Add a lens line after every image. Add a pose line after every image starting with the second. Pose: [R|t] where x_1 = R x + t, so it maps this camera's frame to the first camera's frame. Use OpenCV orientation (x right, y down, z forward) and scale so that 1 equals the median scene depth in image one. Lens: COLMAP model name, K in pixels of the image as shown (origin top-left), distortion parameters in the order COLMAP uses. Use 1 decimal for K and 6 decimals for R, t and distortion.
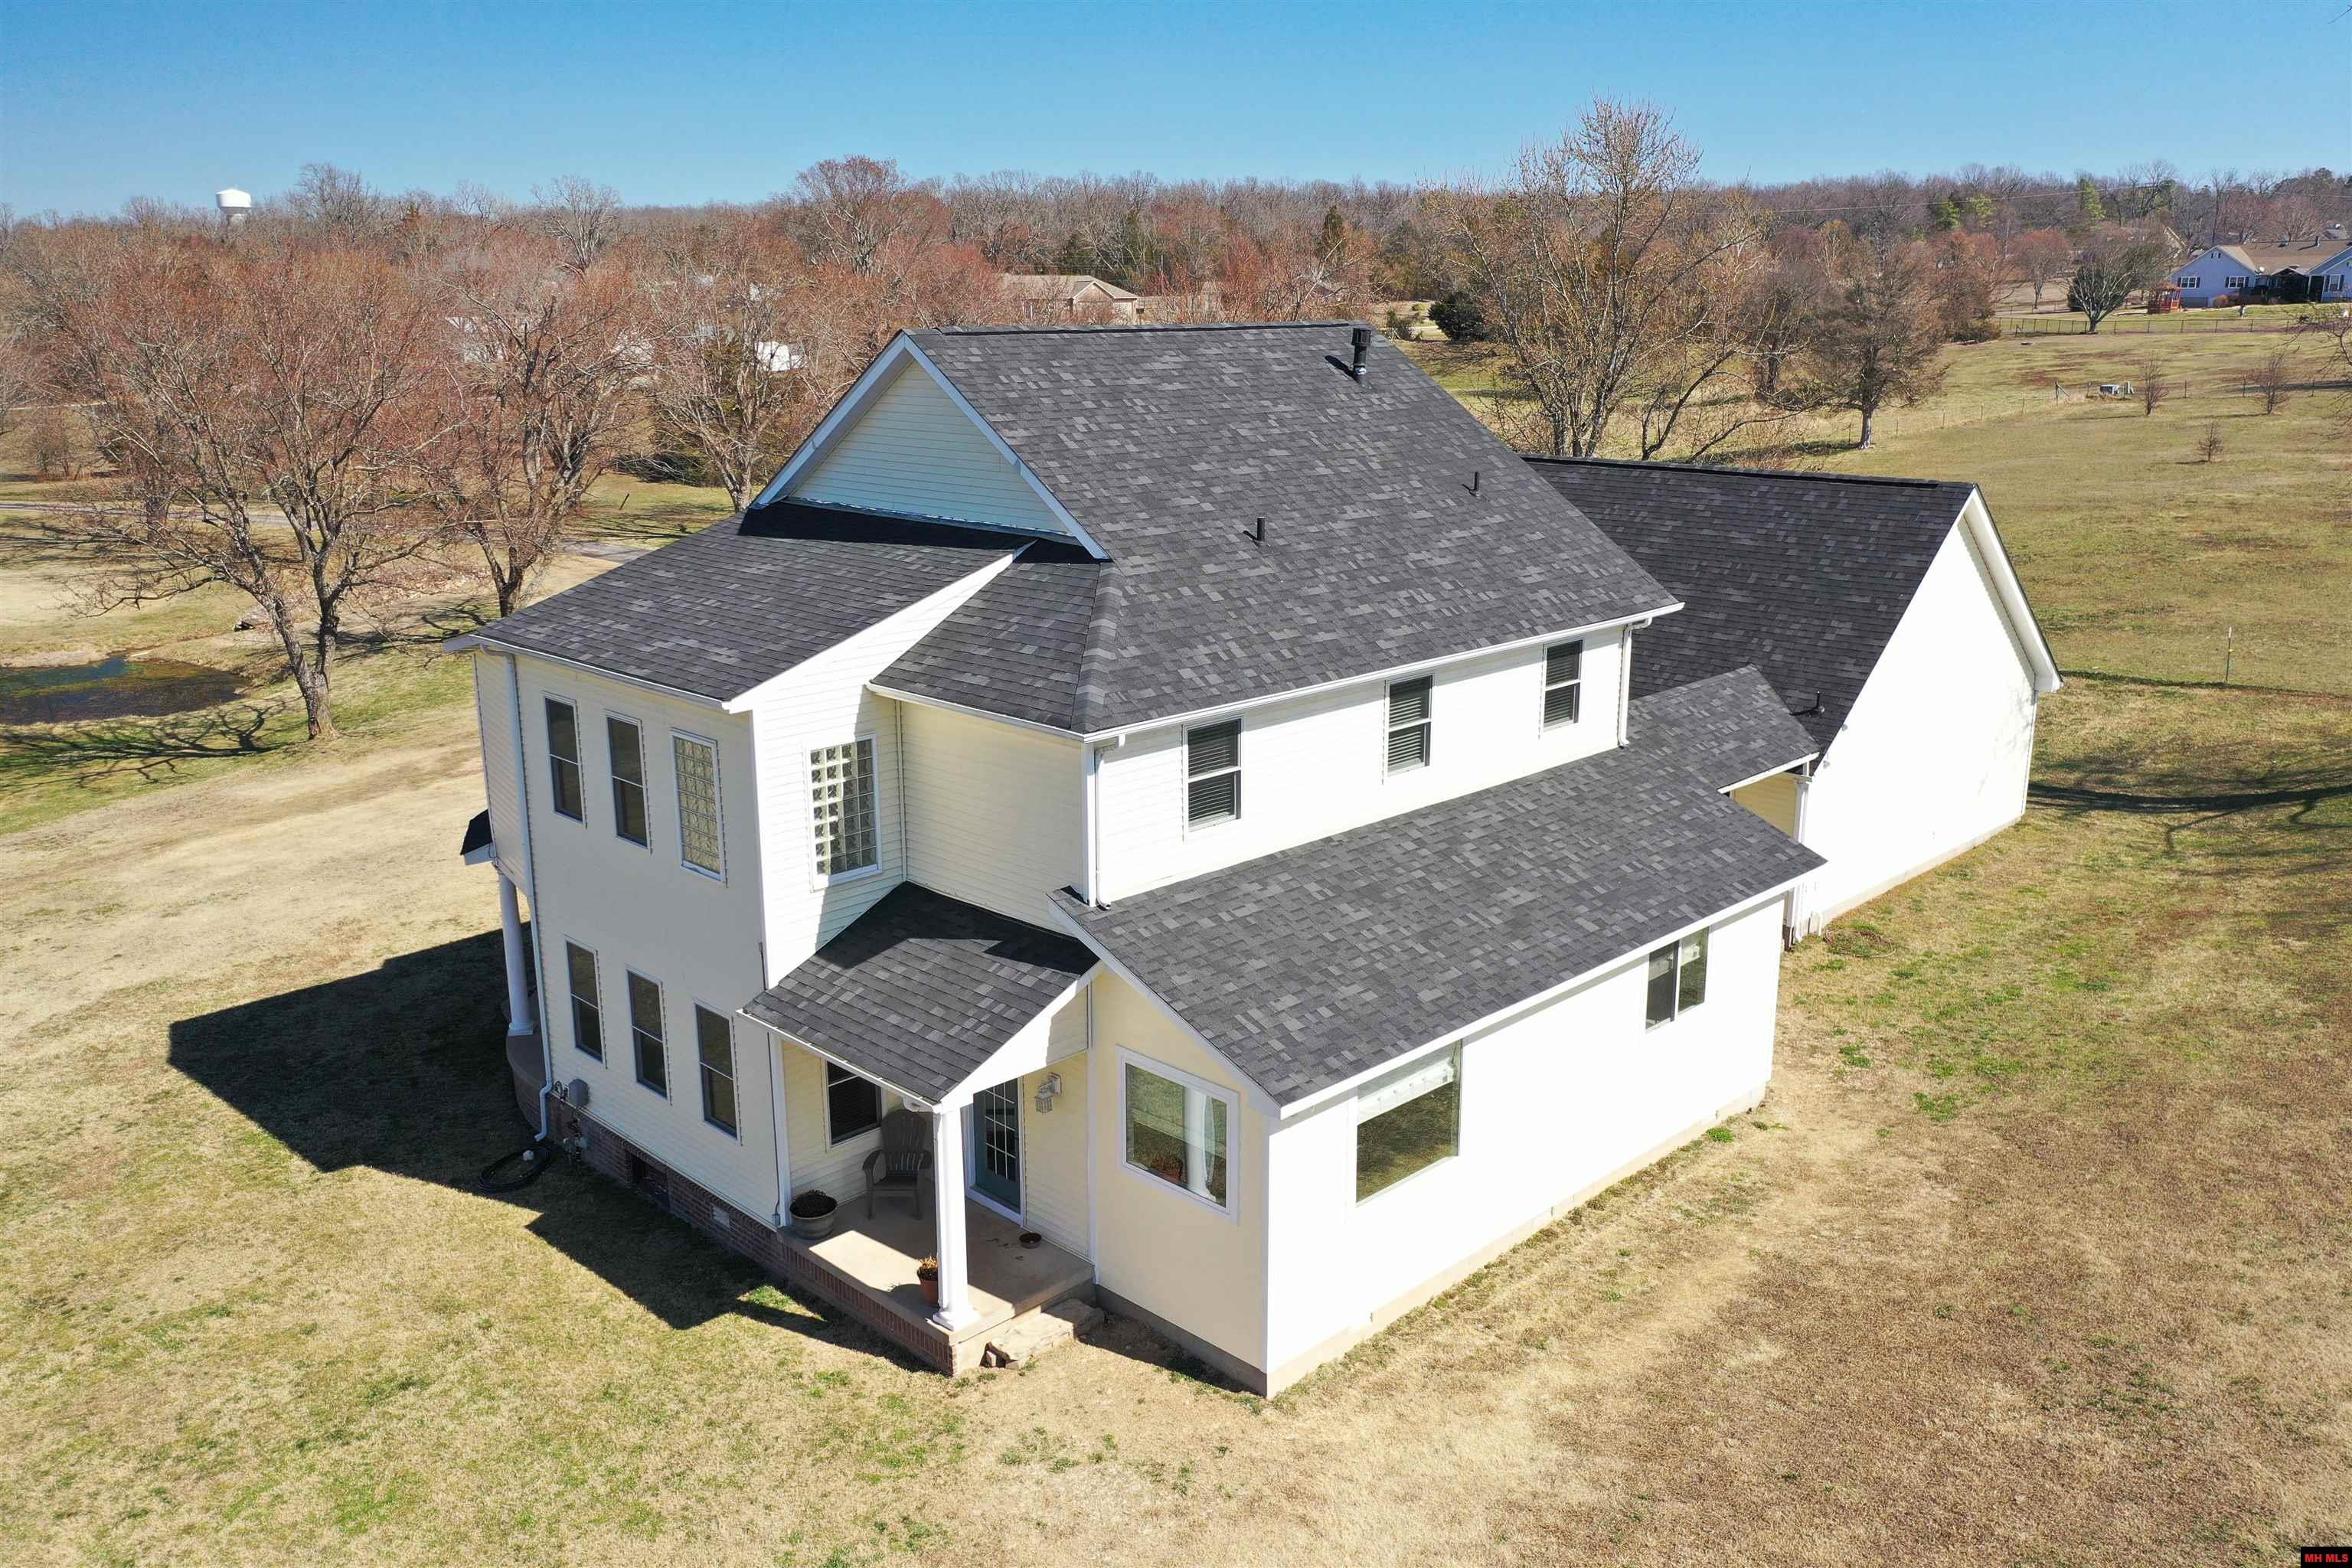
lens RADIAL K [[1884.8, 0, 1176.0], [0, 1884.8, 784.0], [0, 0, 1]] dist [-0.003725, -0.000786]
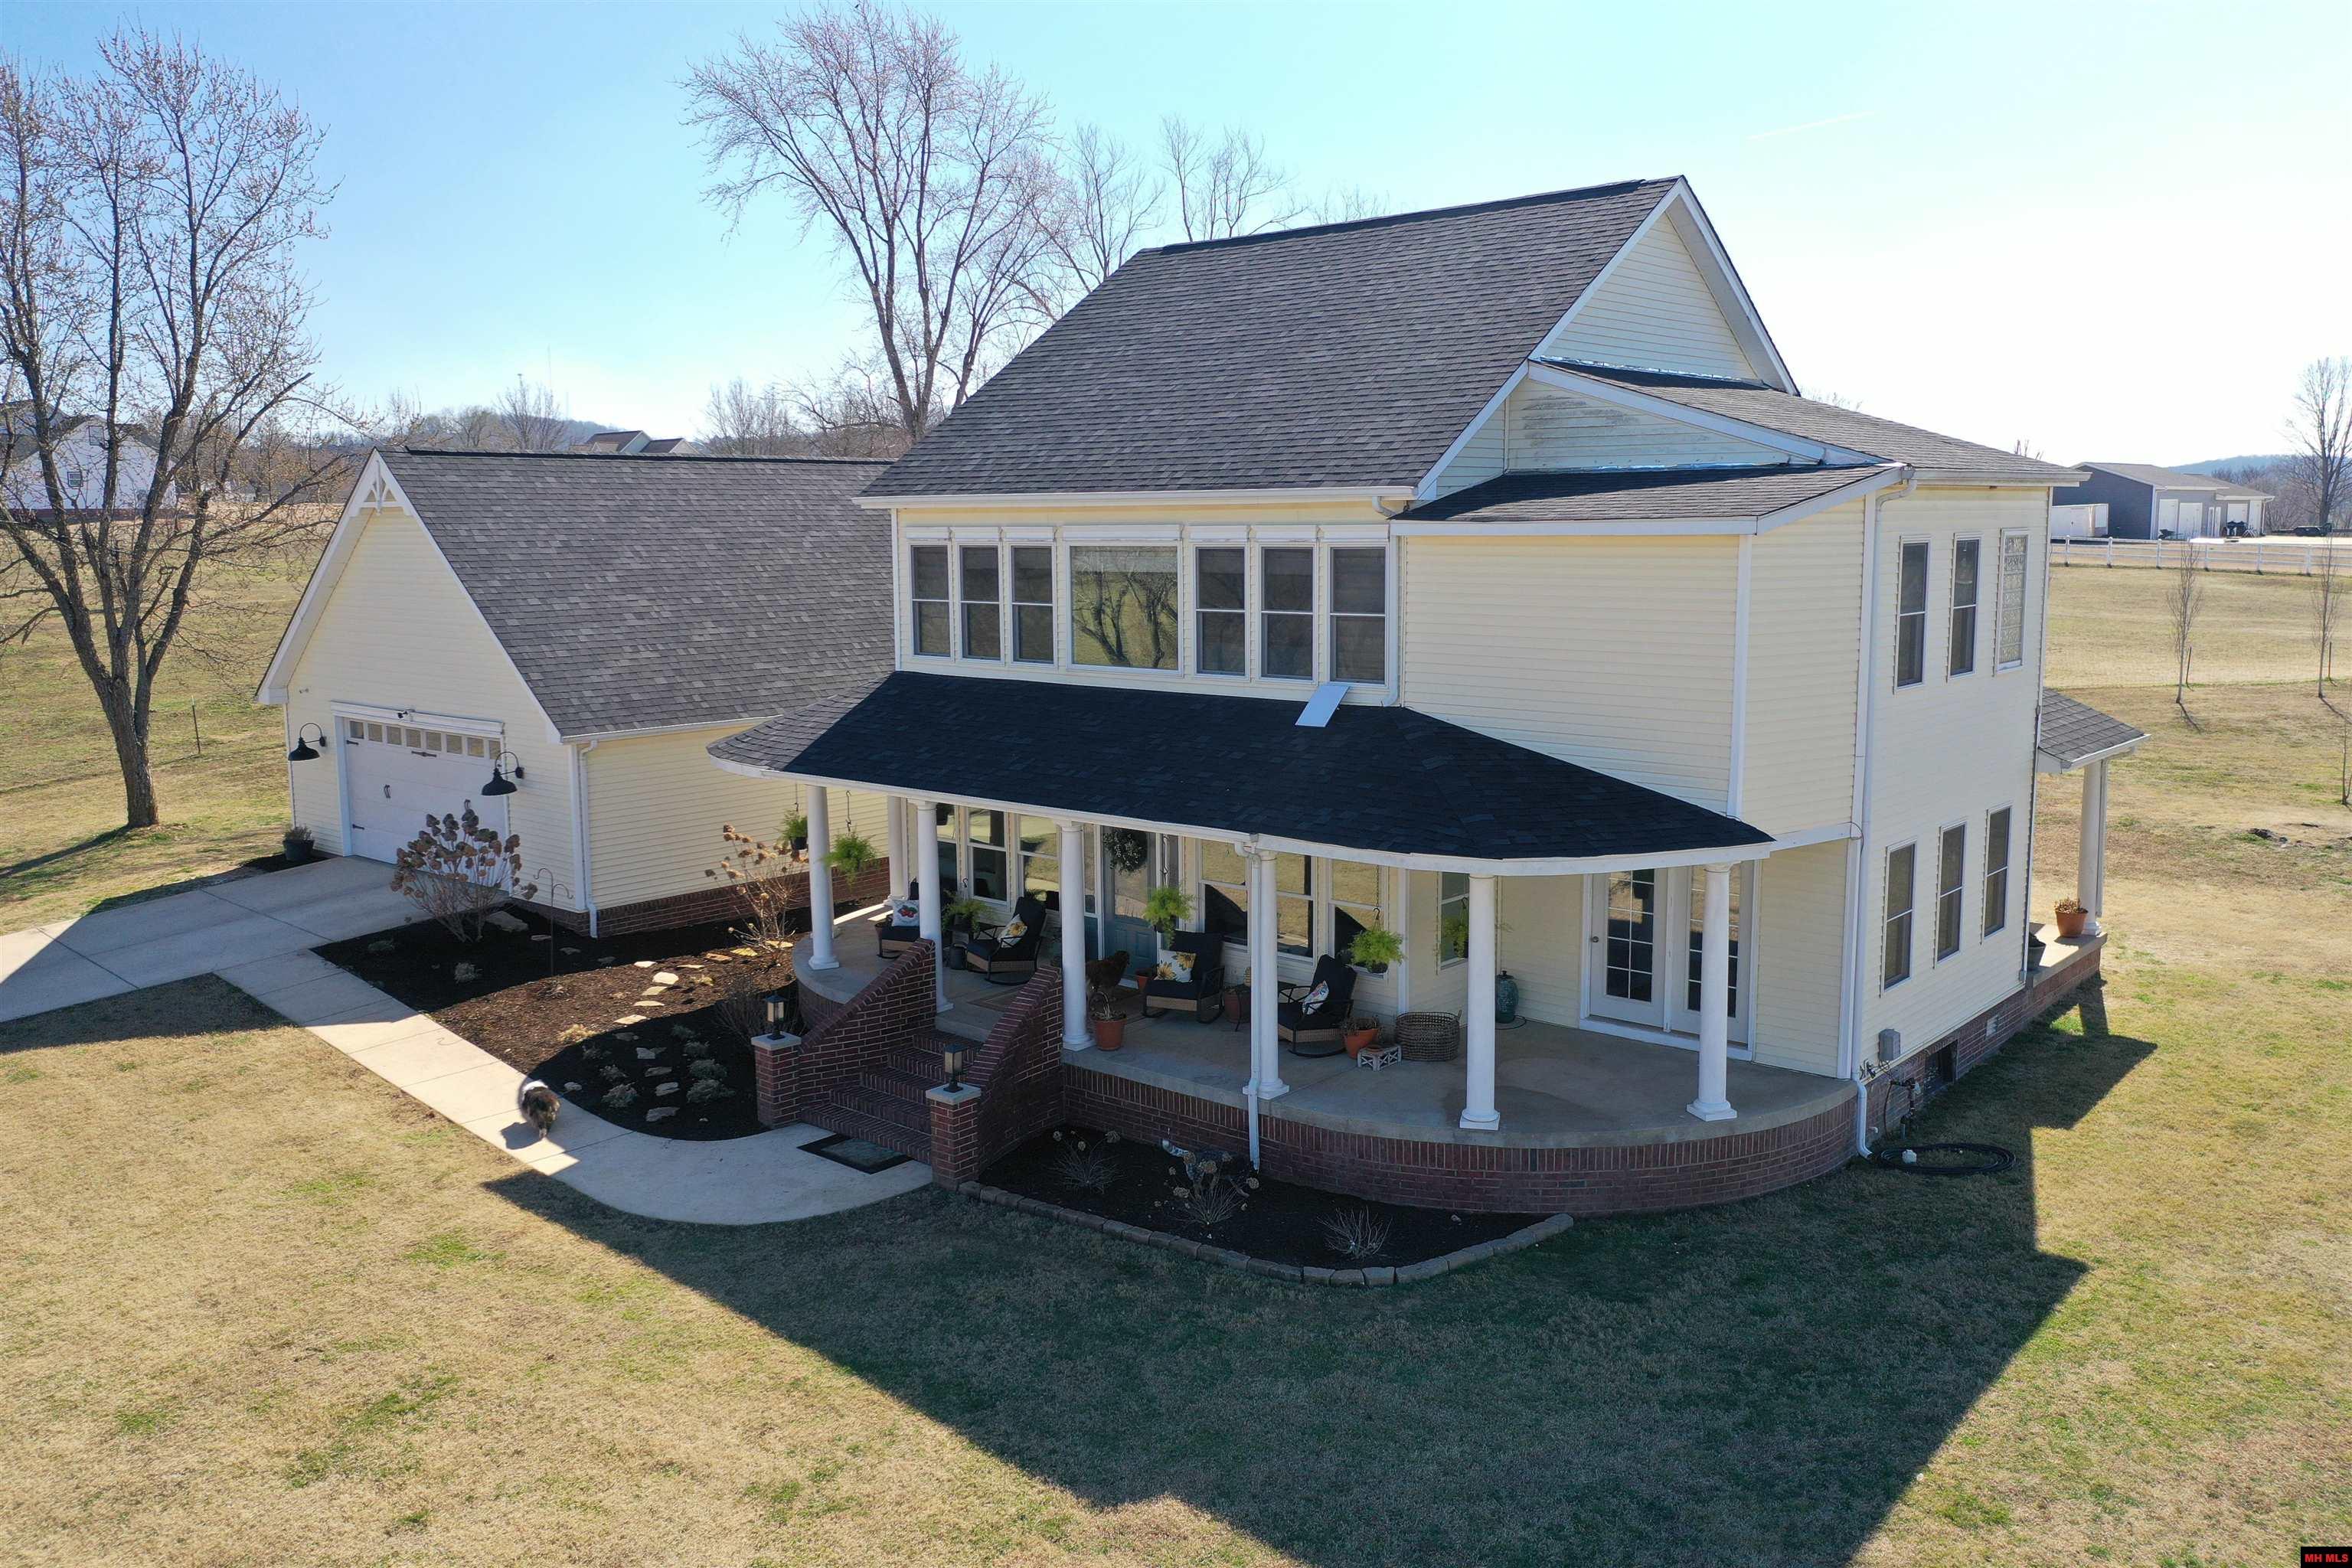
lens RADIAL K [[1884.8, 0, 1176.0], [0, 1884.8, 784.0], [0, 0, 1]] dist [-0.003725, -0.000786]
pose [[-0.070110, -0.139655, 0.987715, -1.096656], [0.267355, 0.951296, 0.153483, -0.149791], [-0.961044, 0.274832, -0.029358, 1.314224]]
